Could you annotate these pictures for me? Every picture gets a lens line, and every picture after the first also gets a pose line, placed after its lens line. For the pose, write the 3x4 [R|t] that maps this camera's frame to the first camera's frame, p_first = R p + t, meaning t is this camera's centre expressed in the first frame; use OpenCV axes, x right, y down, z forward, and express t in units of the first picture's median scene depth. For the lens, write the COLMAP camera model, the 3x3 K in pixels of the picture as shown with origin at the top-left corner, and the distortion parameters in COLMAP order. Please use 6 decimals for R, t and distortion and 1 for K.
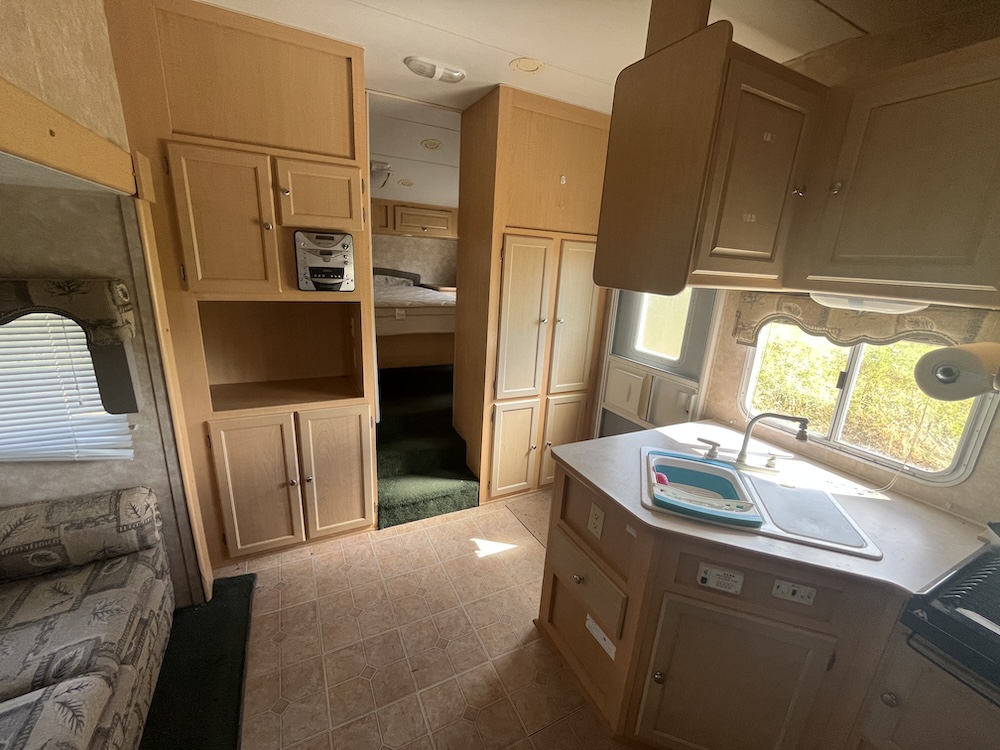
lens RADIAL K [[409.0, 0, 500.0], [0, 409.0, 375.0], [0, 0, 1]] dist [-0.000495, -0.000269]
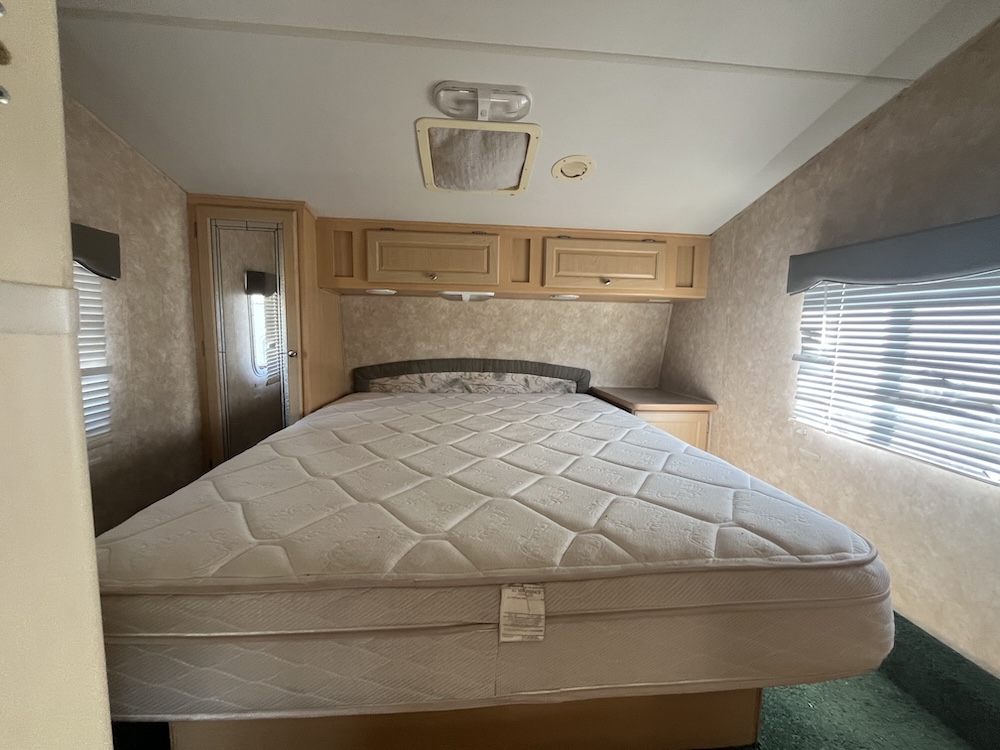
lens RADIAL K [[409.0, 0, 500.0], [0, 409.0, 375.0], [0, 0, 1]] dist [-0.000495, -0.000269]
pose [[0.929242, 0.006177, -0.369421, -0.112651], [-0.068143, 0.985573, -0.154928, -0.155897], [0.363135, 0.169139, 0.916256, 0.497061]]
